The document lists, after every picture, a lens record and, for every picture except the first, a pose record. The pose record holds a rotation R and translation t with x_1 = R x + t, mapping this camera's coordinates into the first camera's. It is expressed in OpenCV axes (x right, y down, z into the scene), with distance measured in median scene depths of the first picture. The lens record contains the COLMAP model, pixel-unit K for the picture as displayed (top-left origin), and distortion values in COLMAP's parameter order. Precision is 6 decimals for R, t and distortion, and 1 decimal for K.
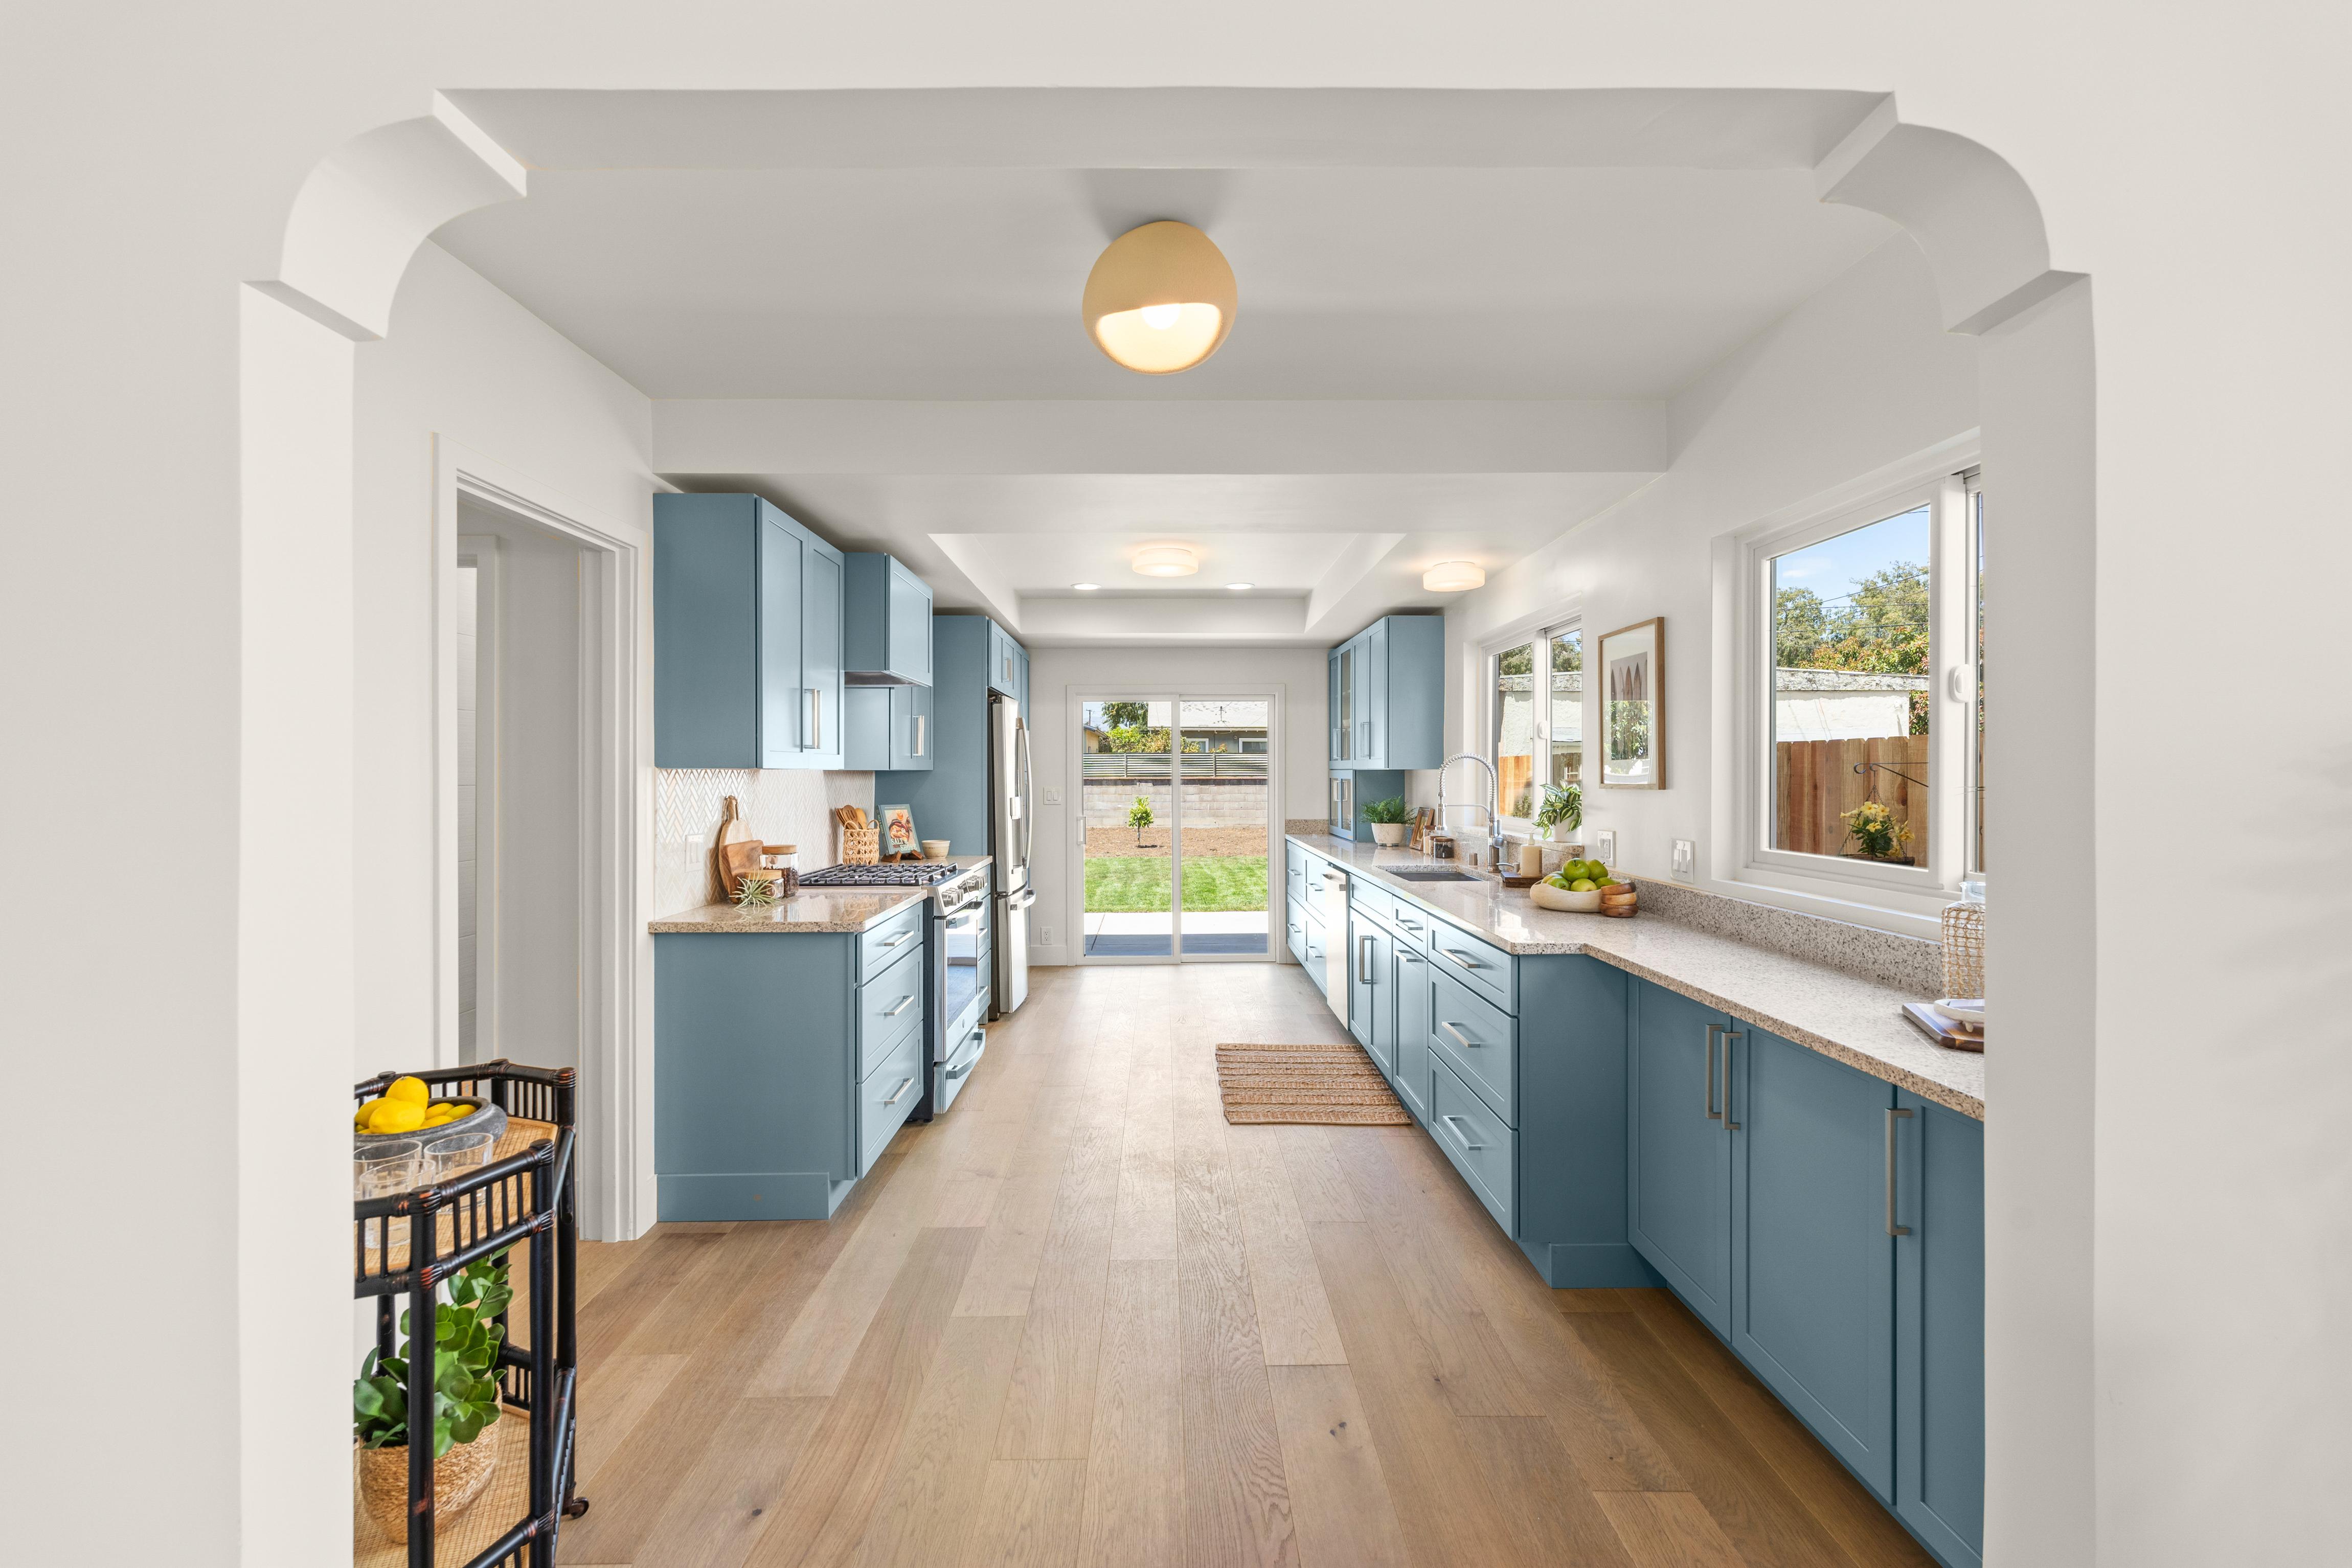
lens RADIAL K [[1035.1, 0, 1162.4], [0, 1035.1, 778.6], [0, 0, 1]] dist [0.000250, -0.001065]
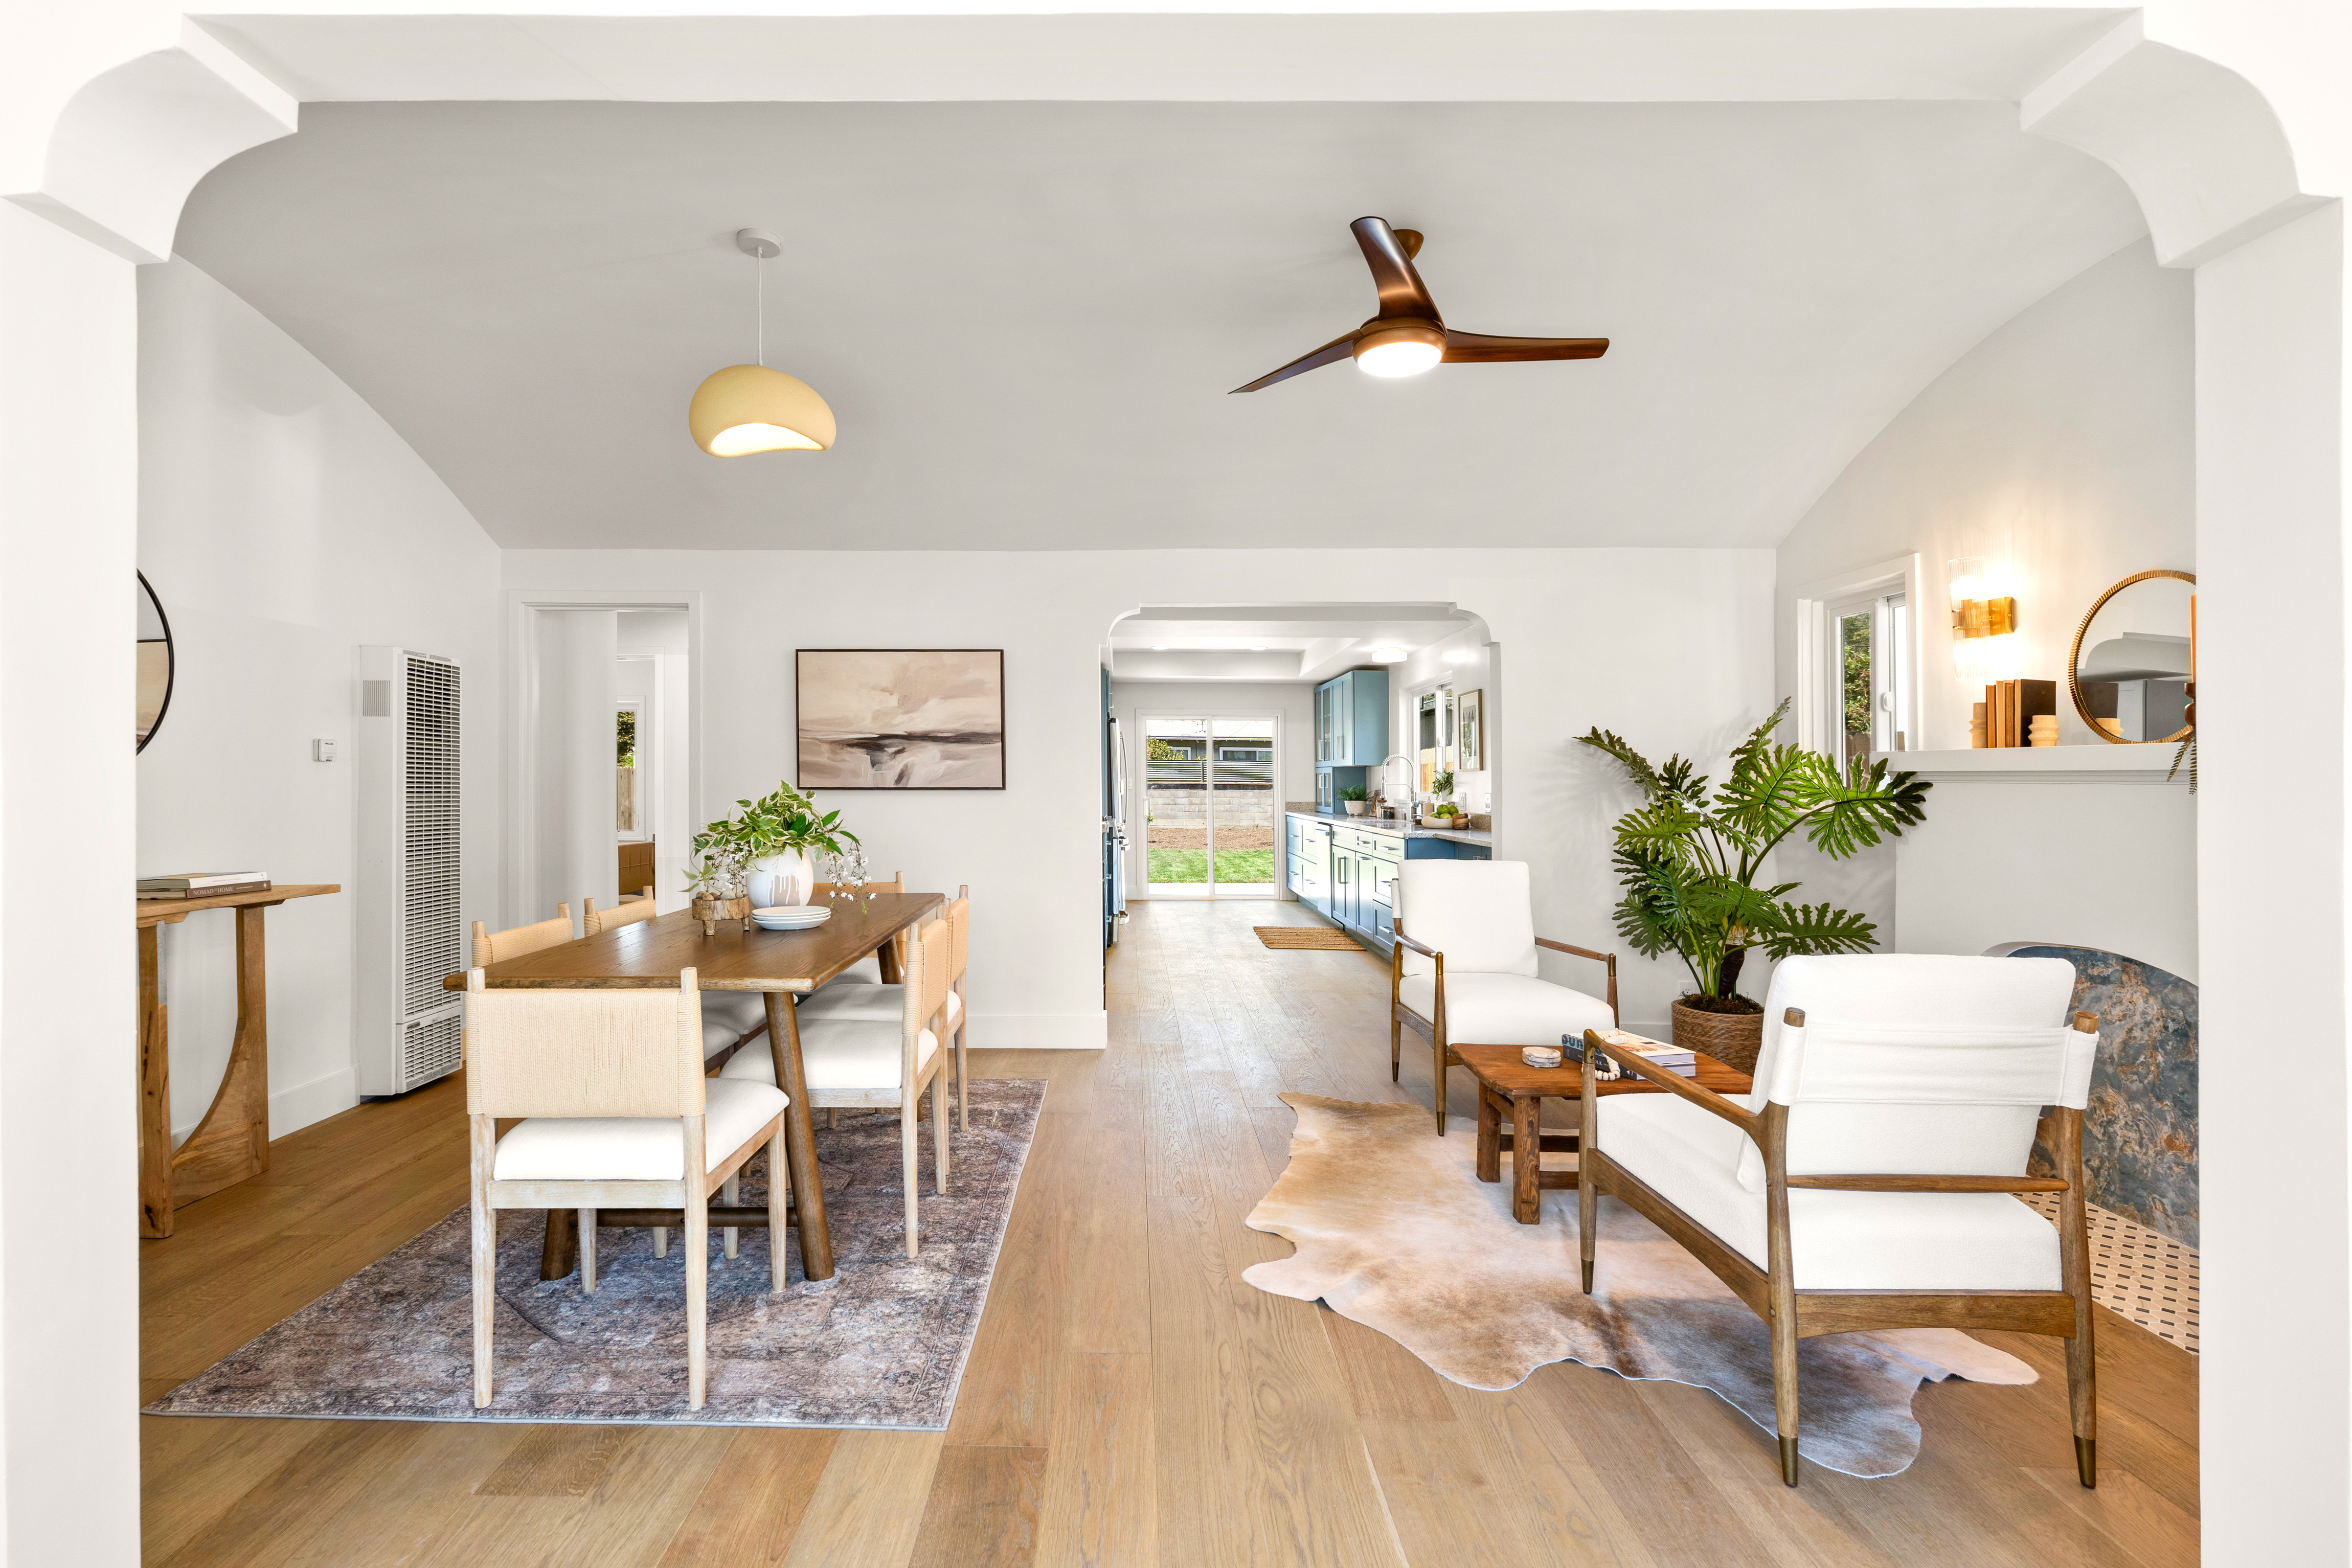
lens RADIAL K [[1073.3, 0, 1109.1], [0, 1073.3, 776.9], [0, 0, 1]] dist [-0.002339, 0.001561]
pose [[0.999754, 0.008889, -0.020318, -0.167996], [-0.009102, 0.999904, -0.010399, 0.038778], [0.020224, 0.010582, 0.999739, -0.875112]]
